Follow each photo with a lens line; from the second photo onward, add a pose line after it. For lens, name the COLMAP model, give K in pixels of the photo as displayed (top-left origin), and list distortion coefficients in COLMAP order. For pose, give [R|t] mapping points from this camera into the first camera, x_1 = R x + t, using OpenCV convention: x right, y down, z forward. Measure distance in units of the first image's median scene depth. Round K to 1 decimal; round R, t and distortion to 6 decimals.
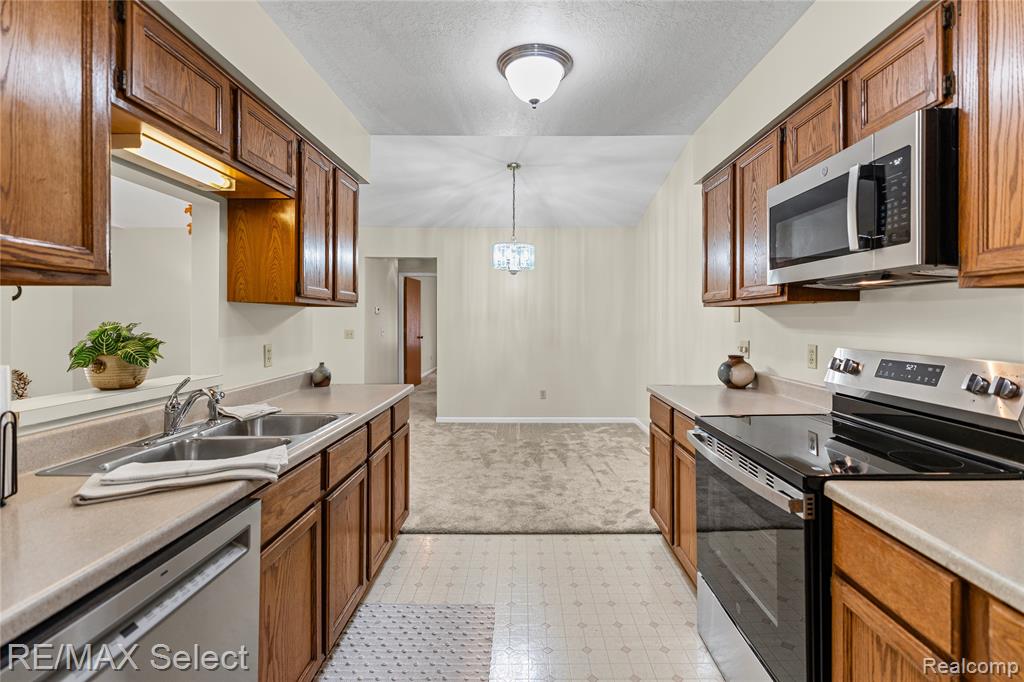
lens RADIAL K [[469.8, 0, 519.2], [0, 469.8, 322.0], [0, 0, 1]] dist [-0.005620, 0.002444]
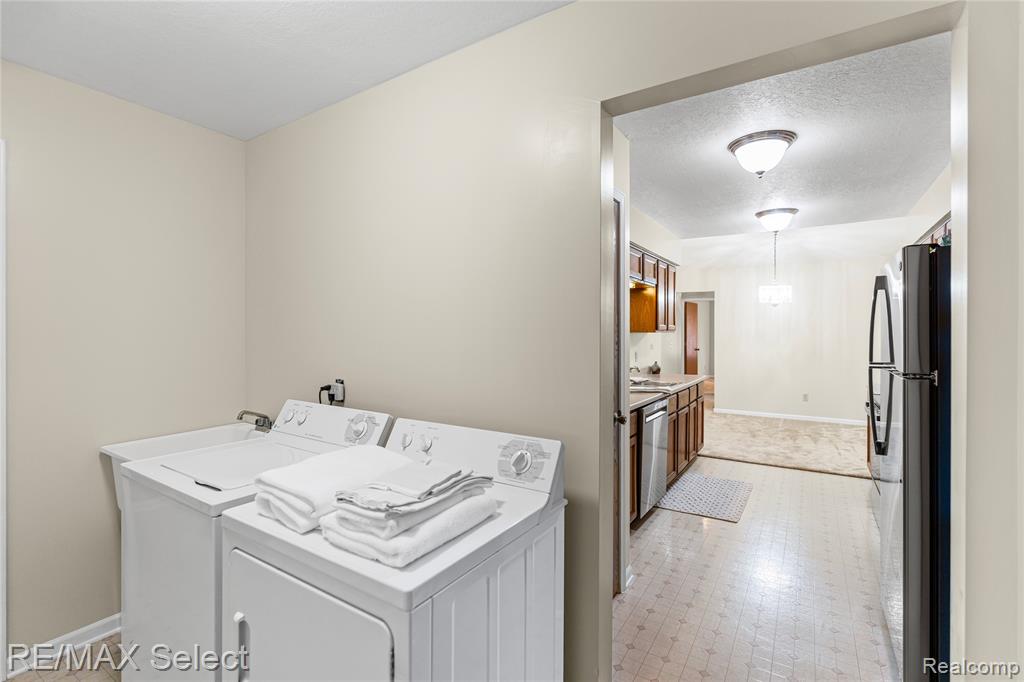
lens RADIAL K [[469.8, 0, 515.9], [0, 469.8, 334.8], [0, 0, 1]] dist [-0.005620, 0.002444]
pose [[0.850652, 0.005417, -0.525701, 0.071348], [-0.004057, 0.999985, 0.003740, -0.019374], [0.525713, -0.001049, 0.850661, -0.653449]]
